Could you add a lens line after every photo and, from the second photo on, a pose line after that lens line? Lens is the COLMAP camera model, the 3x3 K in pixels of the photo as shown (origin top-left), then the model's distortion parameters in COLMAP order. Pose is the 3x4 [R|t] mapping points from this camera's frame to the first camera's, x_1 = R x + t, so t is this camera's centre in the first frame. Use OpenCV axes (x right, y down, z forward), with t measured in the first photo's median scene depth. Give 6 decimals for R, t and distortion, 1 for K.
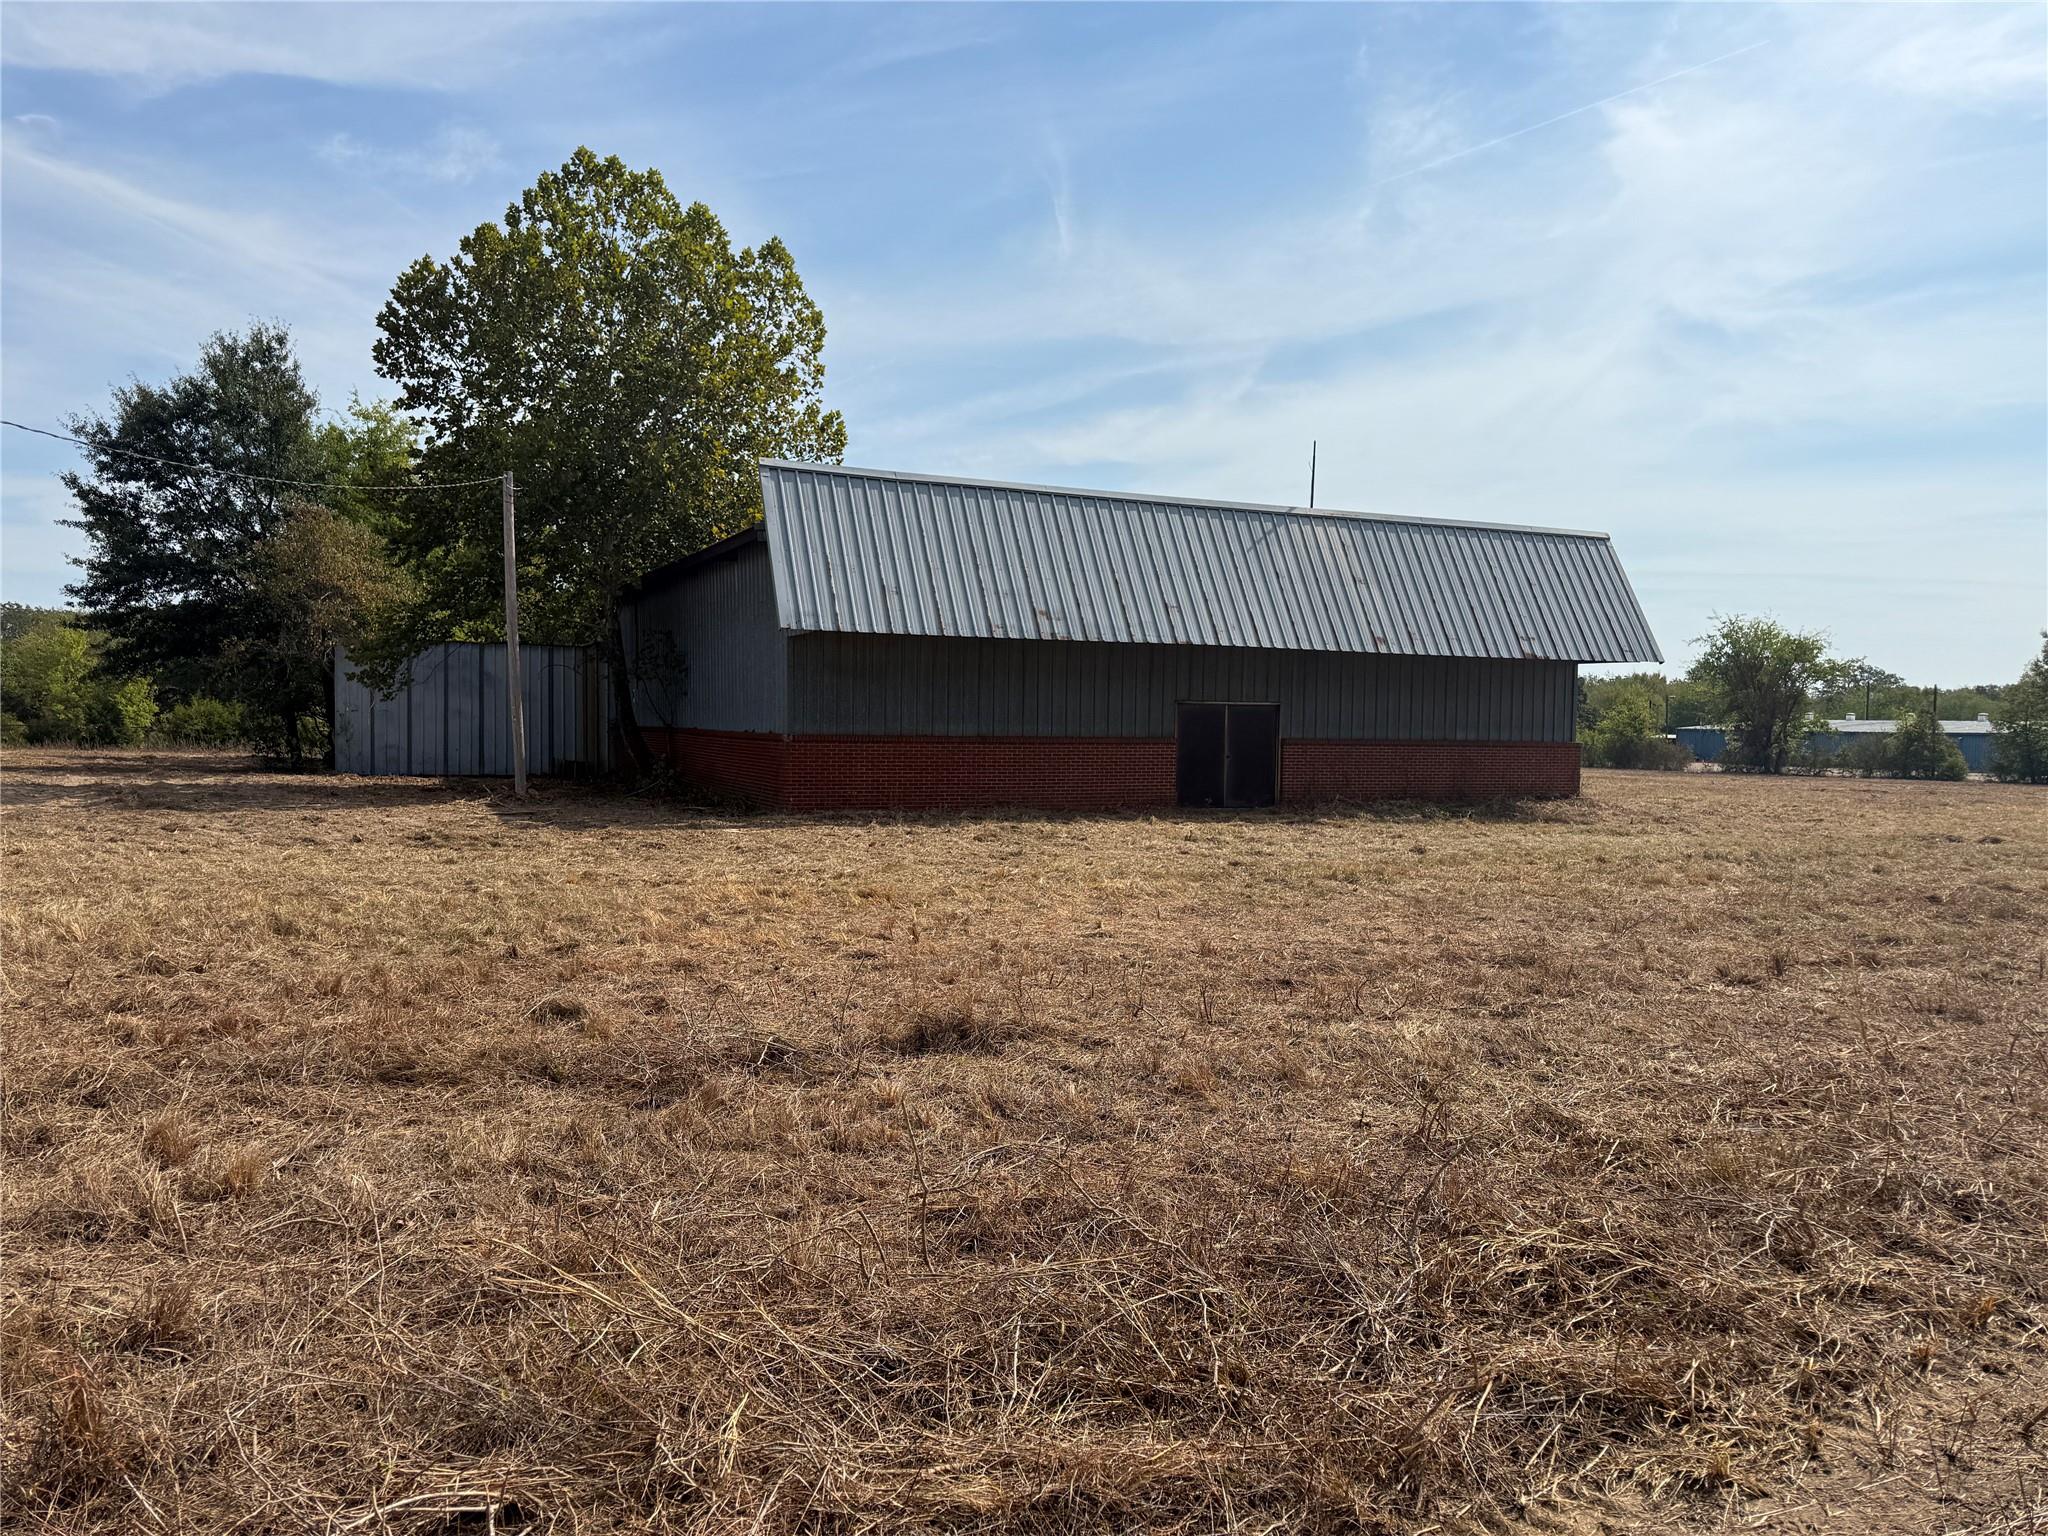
lens RADIAL K [[1498.2, 0, 1028.8], [0, 1498.2, 778.0], [0, 0, 1]] dist [0.043754, -0.036885]
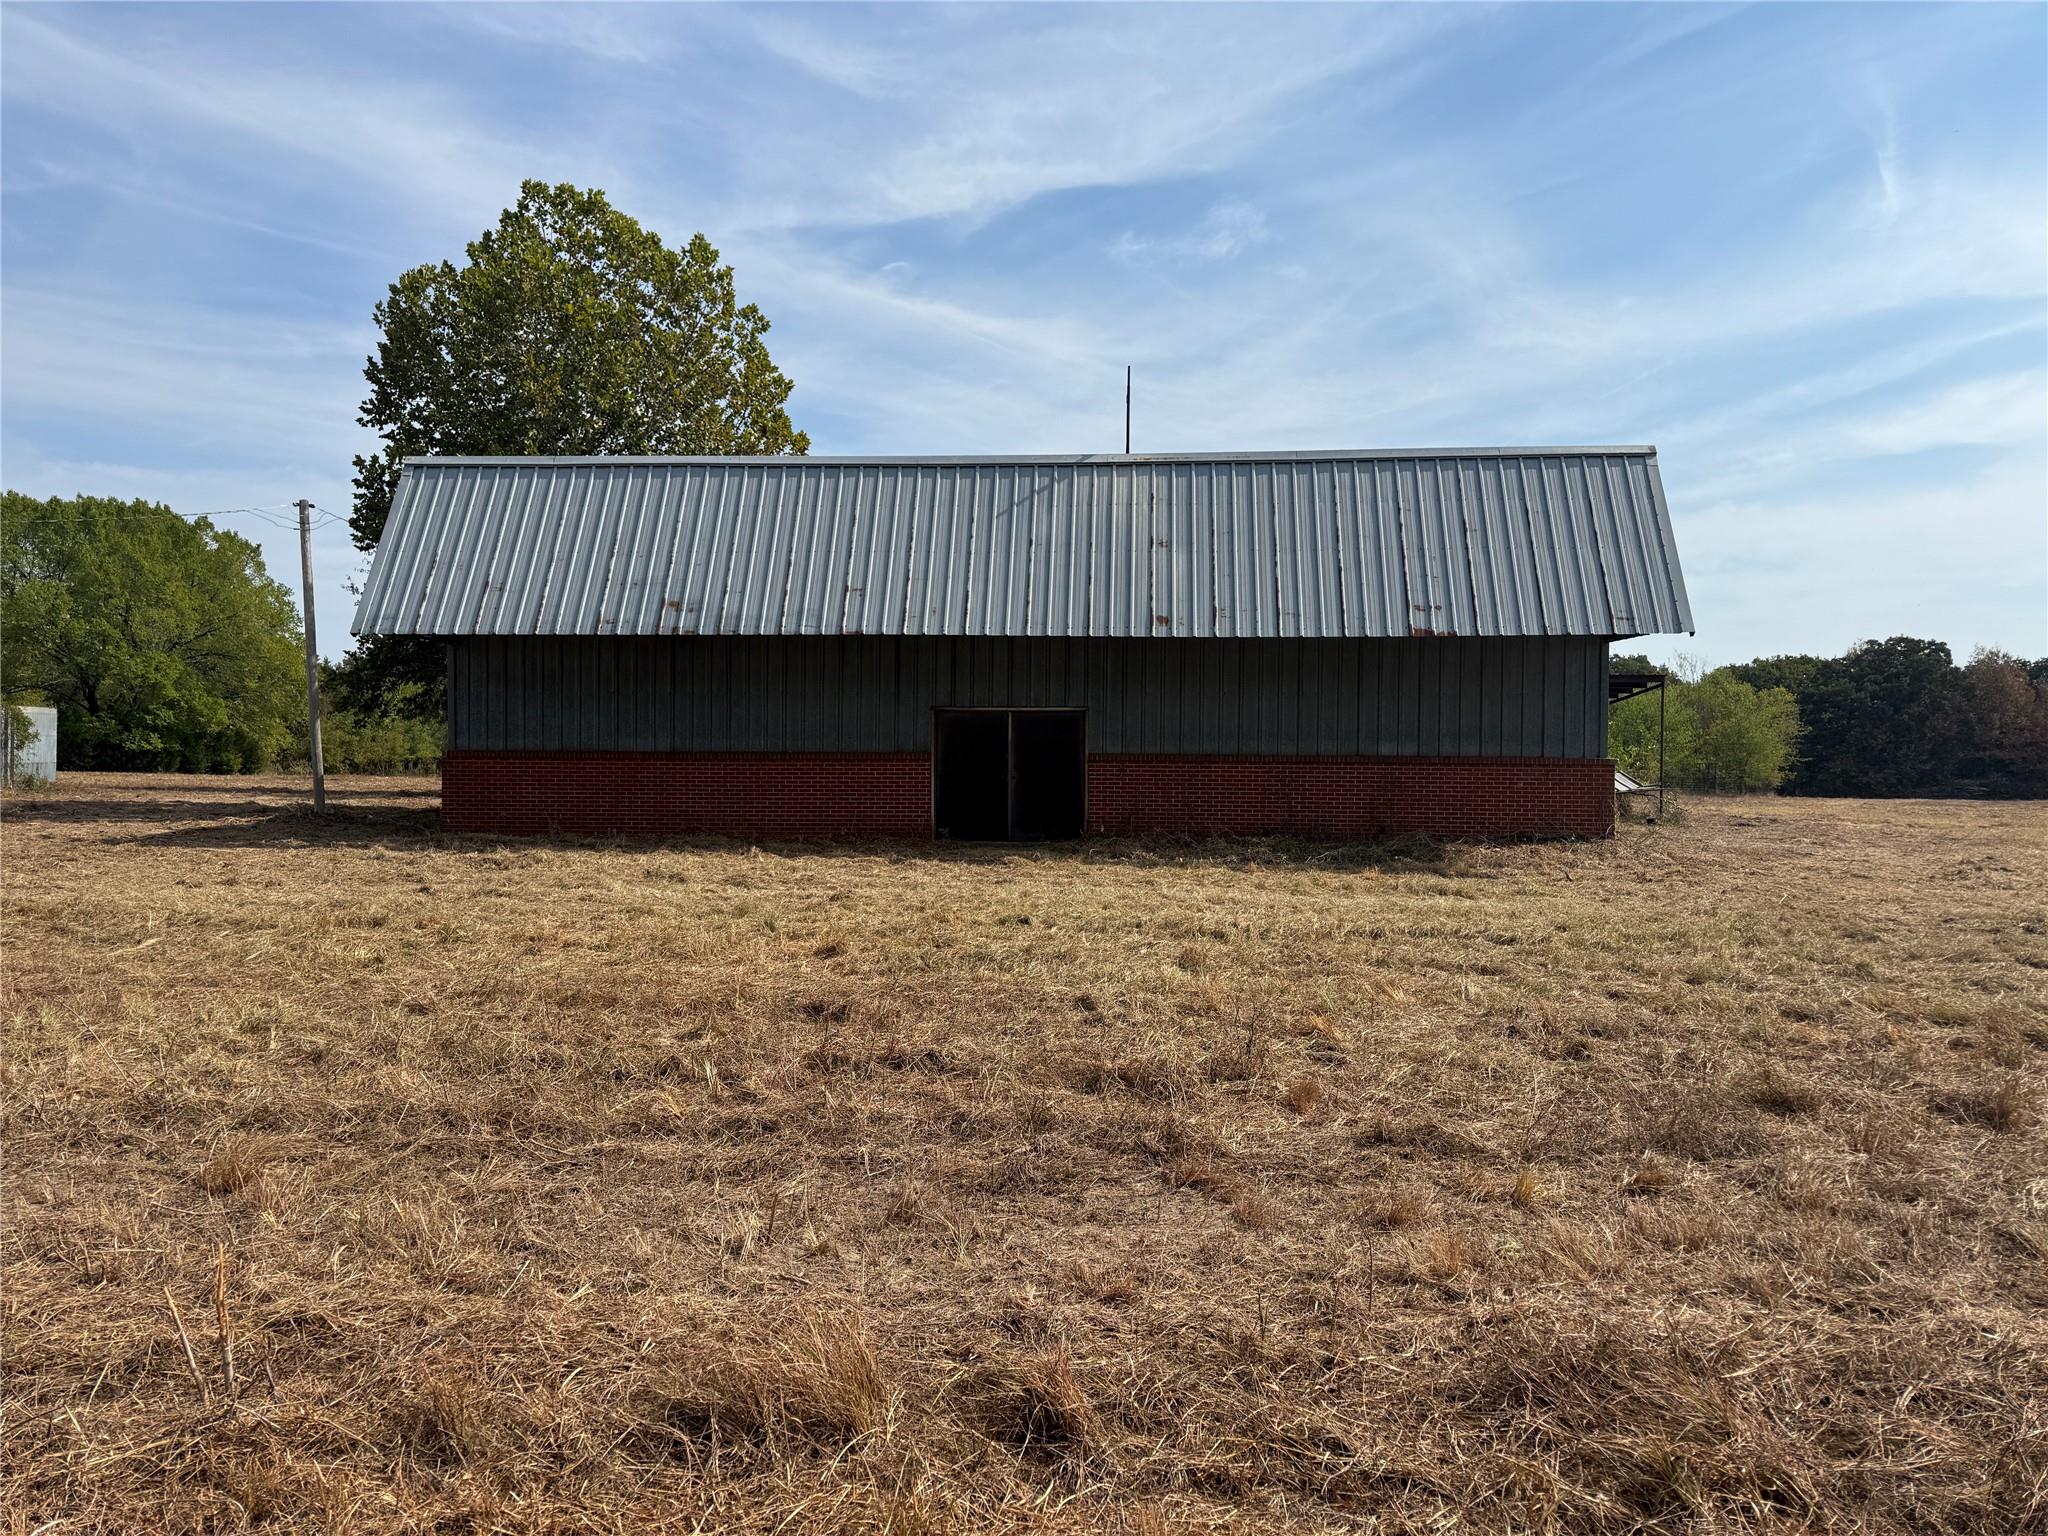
lens RADIAL K [[1498.2, 0, 1013.6], [0, 1498.2, 773.1], [0, 0, 1]] dist [0.043754, -0.036885]
pose [[0.865998, -0.000966, -0.500046, 0.517991], [-0.013738, 0.999575, -0.025724, 0.004149], [0.499858, 0.029146, 0.865617, 0.310439]]
